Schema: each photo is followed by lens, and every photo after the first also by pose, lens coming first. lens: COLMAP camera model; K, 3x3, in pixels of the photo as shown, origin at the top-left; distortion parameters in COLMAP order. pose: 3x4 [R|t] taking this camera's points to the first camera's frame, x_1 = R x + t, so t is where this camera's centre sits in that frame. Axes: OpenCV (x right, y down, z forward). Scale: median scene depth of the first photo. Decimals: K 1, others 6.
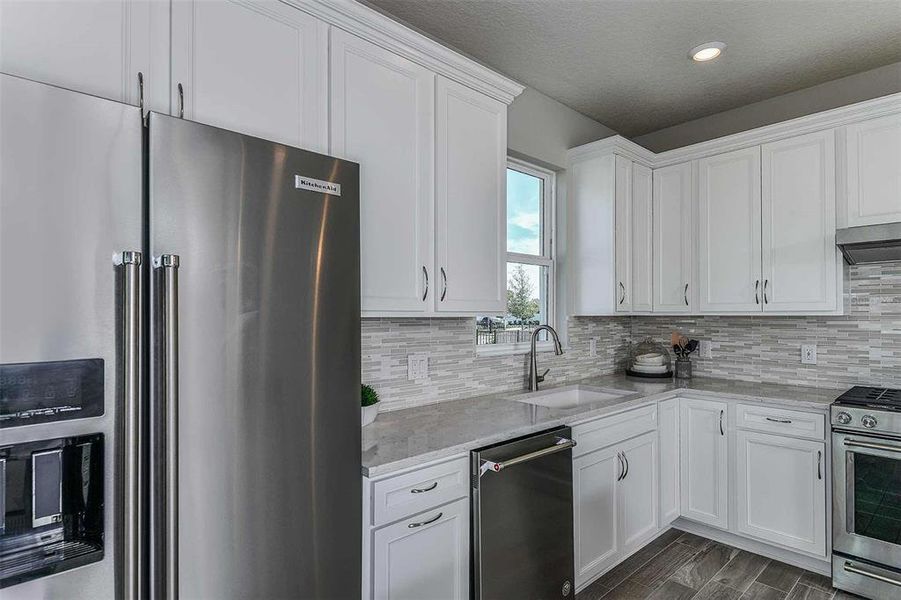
lens RADIAL K [[474.1, 0, 452.4], [0, 474.1, 310.5], [0, 0, 1]] dist [0.015234, -0.001482]
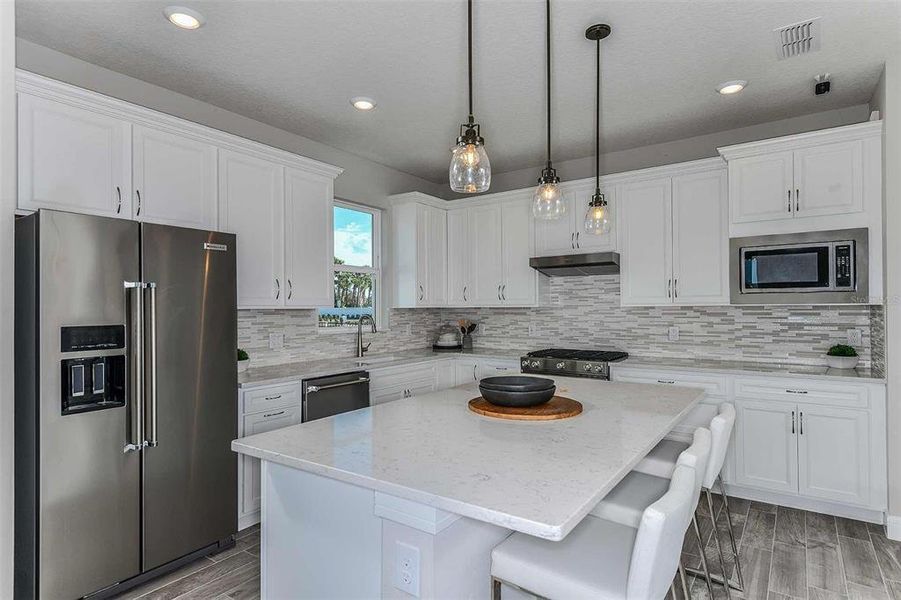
lens RADIAL K [[487.2, 0, 453.4], [0, 487.2, 304.5], [0, 0, 1]] dist [0.020224, -0.000641]
pose [[0.975050, -0.003306, 0.221960, 0.120265], [0.003270, 0.999995, 0.000530, -0.000067], [-0.221961, 0.000209, 0.975056, -0.611082]]
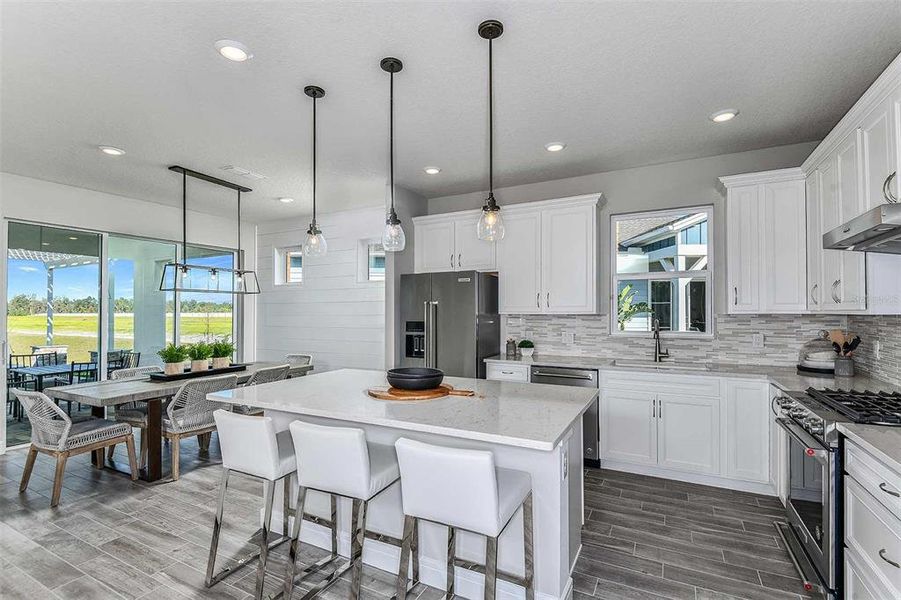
lens RADIAL K [[419.4, 0, 450.6], [0, 419.4, 306.3], [0, 0, 1]] dist [0.028407, -0.022300]
pose [[0.340038, -0.013486, -0.940315, 1.276634], [0.010007, 0.999892, -0.010722, -0.005615], [0.940358, -0.005764, 0.340137, -0.109736]]
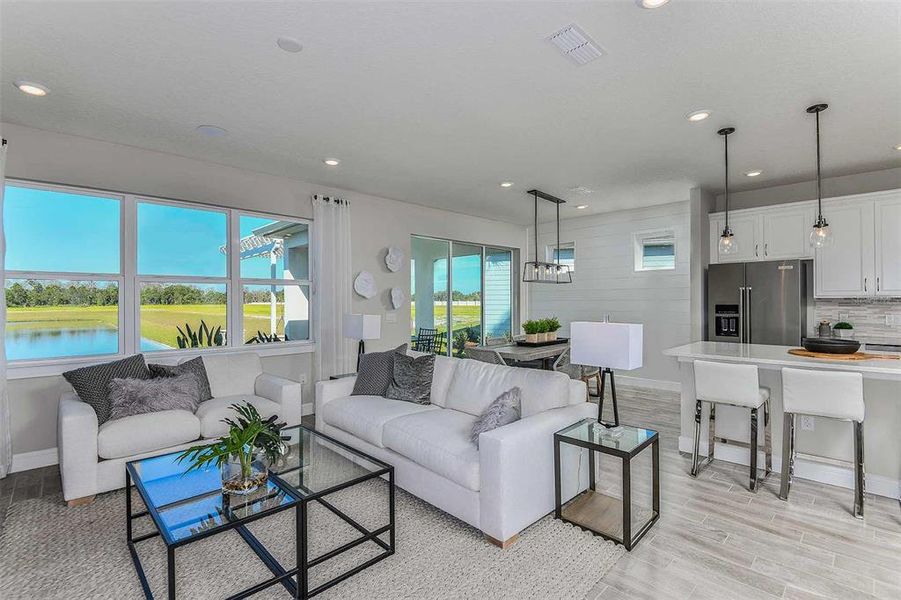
lens RADIAL K [[407.3, 0, 450.5], [0, 407.3, 300.0], [0, 0, 1]] dist [0.012105, -0.013730]
pose [[0.032503, -0.003093, -0.999467, 1.494856], [0.012384, 0.999920, -0.002692, 0.002232], [0.999395, -0.012290, 0.032539, -0.974245]]
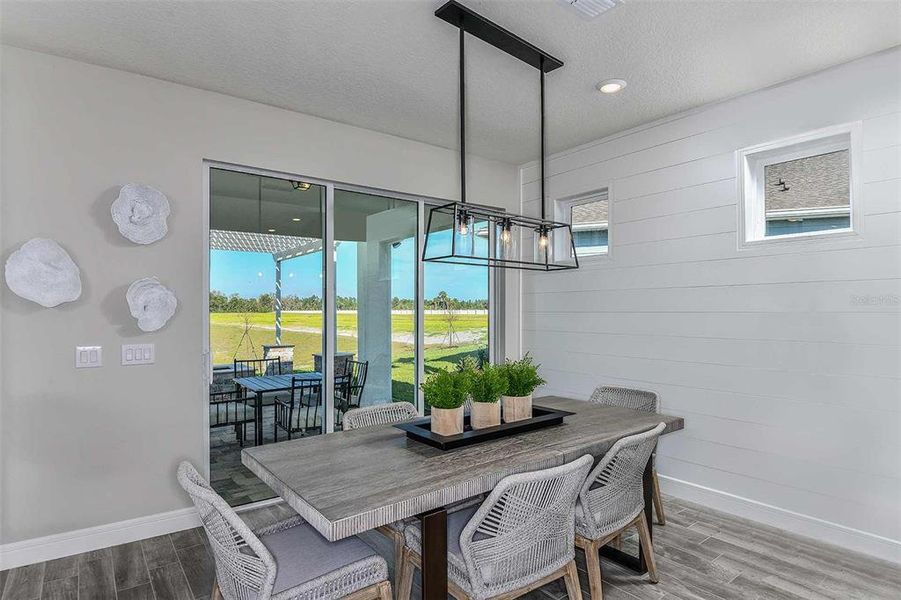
lens RADIAL K [[481.6, 0, 454.8], [0, 481.6, 313.9], [0, 0, 1]] dist [-0.013148, -0.022718]
pose [[-0.075662, 0.008379, -0.997098, 0.371094], [0.008412, 0.999934, 0.007765, -0.002624], [0.997098, -0.007800, -0.075727, -0.441341]]
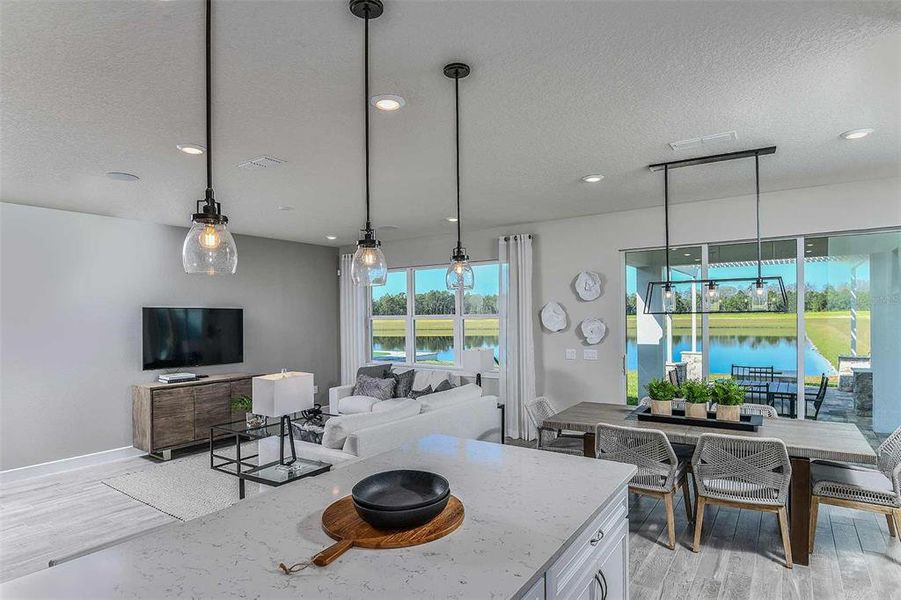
lens RADIAL K [[481.6, 0, 454.8], [0, 481.6, 313.9], [0, 0, 1]] dist [-0.013148, -0.022718]
pose [[-0.971177, 0.015248, -0.237869, 0.466428], [0.017821, 0.999804, -0.008670, -0.084747], [0.237690, -0.012659, -0.971258, 0.709445]]
